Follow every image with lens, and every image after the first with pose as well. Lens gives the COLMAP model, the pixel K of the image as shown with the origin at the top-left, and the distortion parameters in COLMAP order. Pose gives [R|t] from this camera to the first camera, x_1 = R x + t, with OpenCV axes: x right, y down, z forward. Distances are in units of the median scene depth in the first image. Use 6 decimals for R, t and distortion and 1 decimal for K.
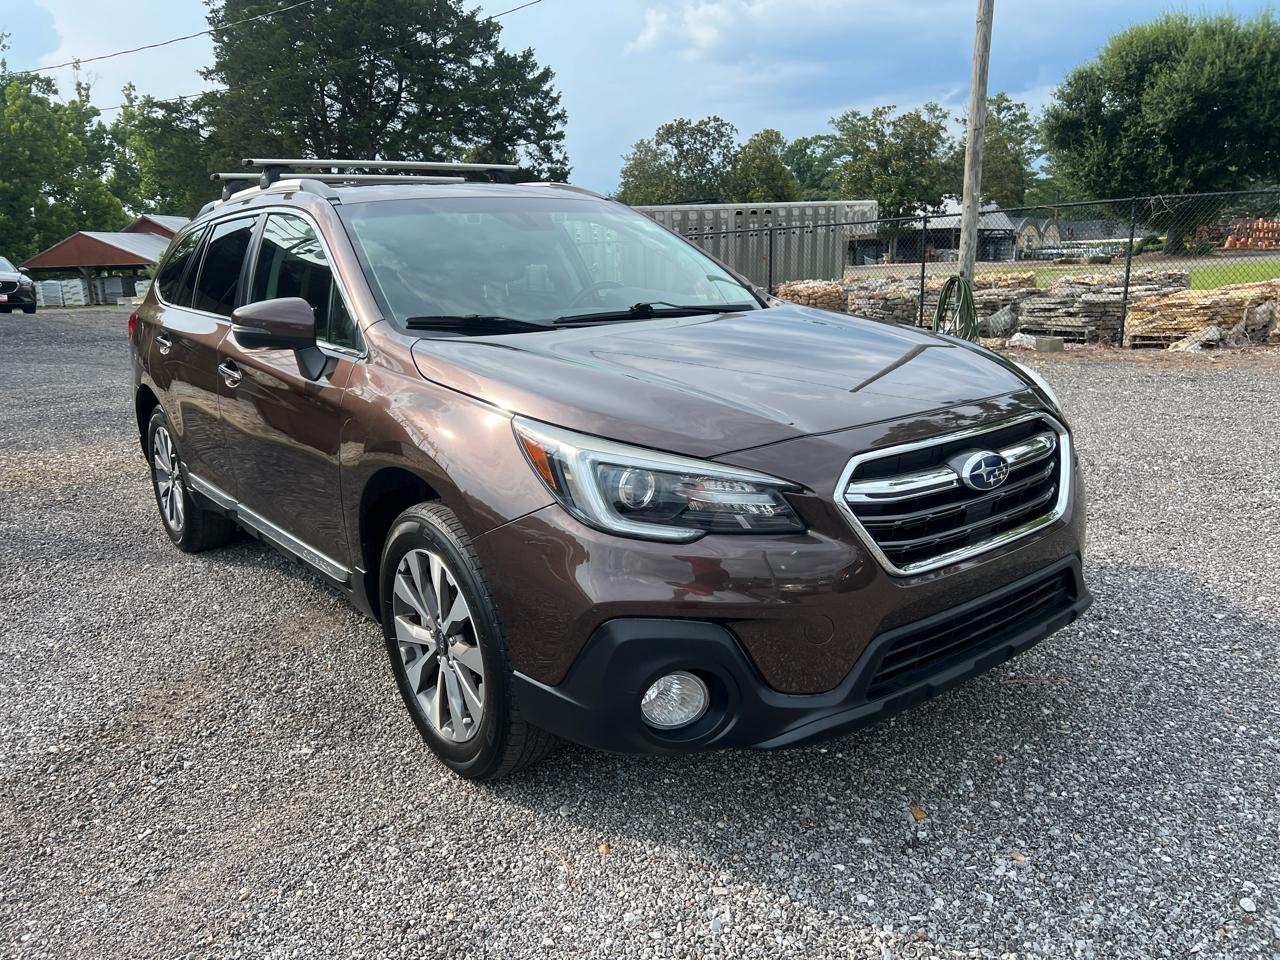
lens RADIAL K [[965.0, 0, 641.7], [0, 965.0, 479.8], [0, 0, 1]] dist [0.054525, -0.064994]
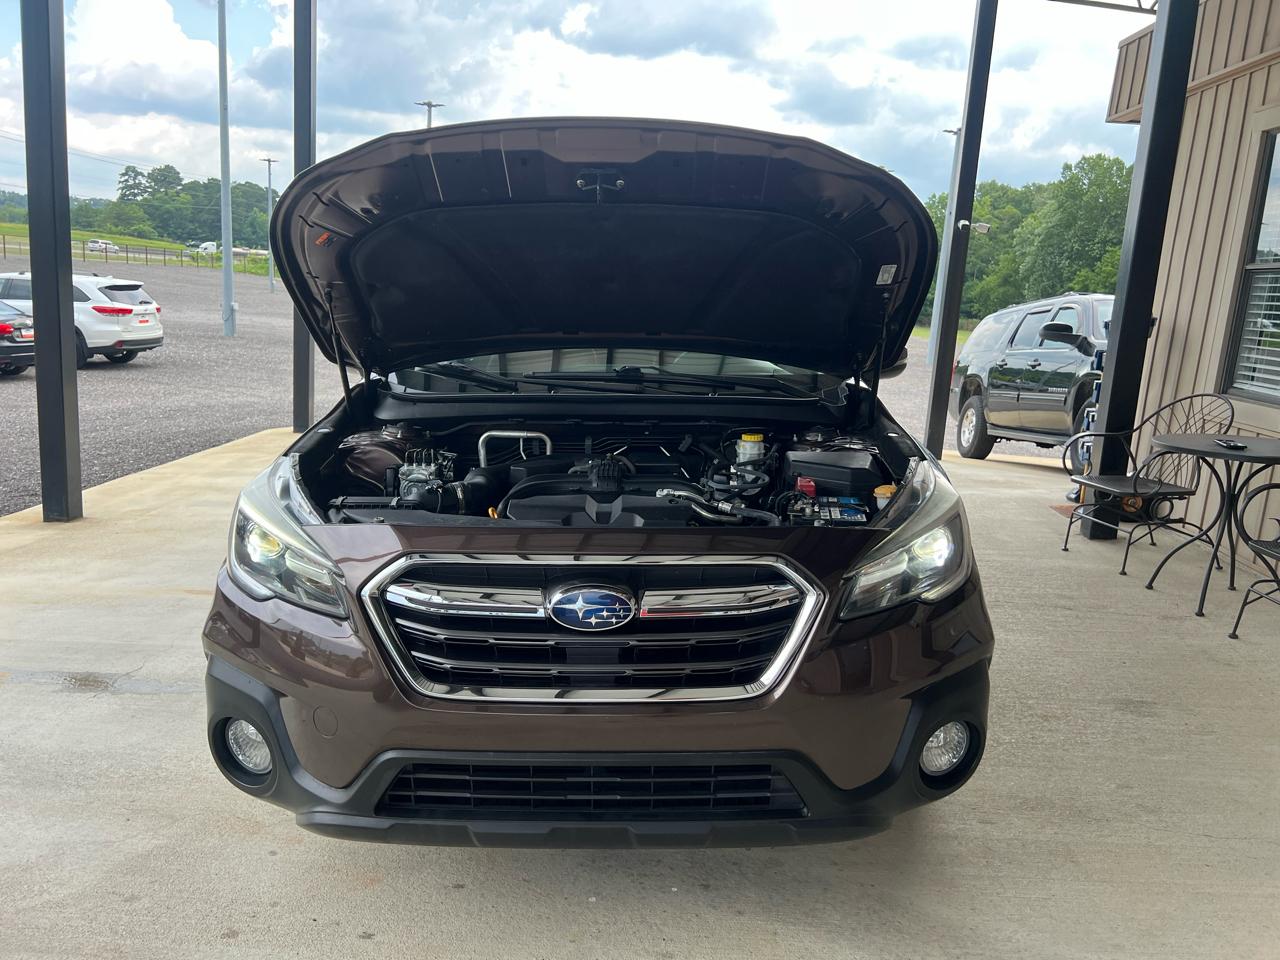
lens RADIAL K [[965.0, 0, 652.4], [0, 965.0, 480.3], [0, 0, 1]] dist [0.054525, -0.064994]
pose [[0.786625, 0.168955, -0.593865, 0.778498], [-0.181963, 0.982551, 0.038512, -0.142262], [0.590009, 0.077767, 0.803643, 0.313332]]
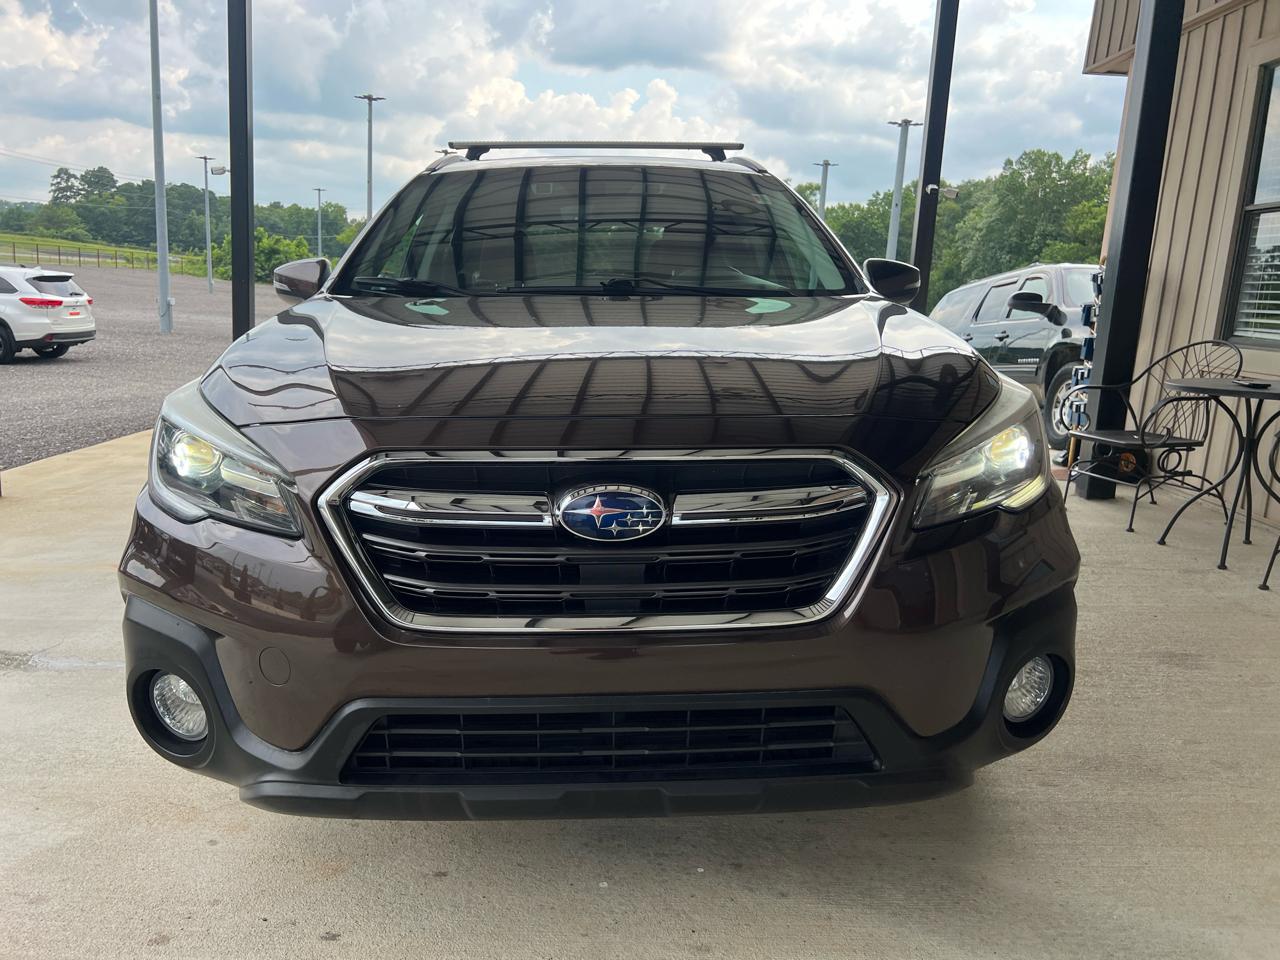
lens RADIAL K [[965.0, 0, 634.4], [0, 965.0, 477.5], [0, 0, 1]] dist [0.054525, -0.064994]
pose [[0.809707, 0.154217, -0.566209, 0.658120], [-0.167169, 0.985491, 0.029358, -0.049320], [0.562521, 0.070881, 0.823739, 0.411246]]
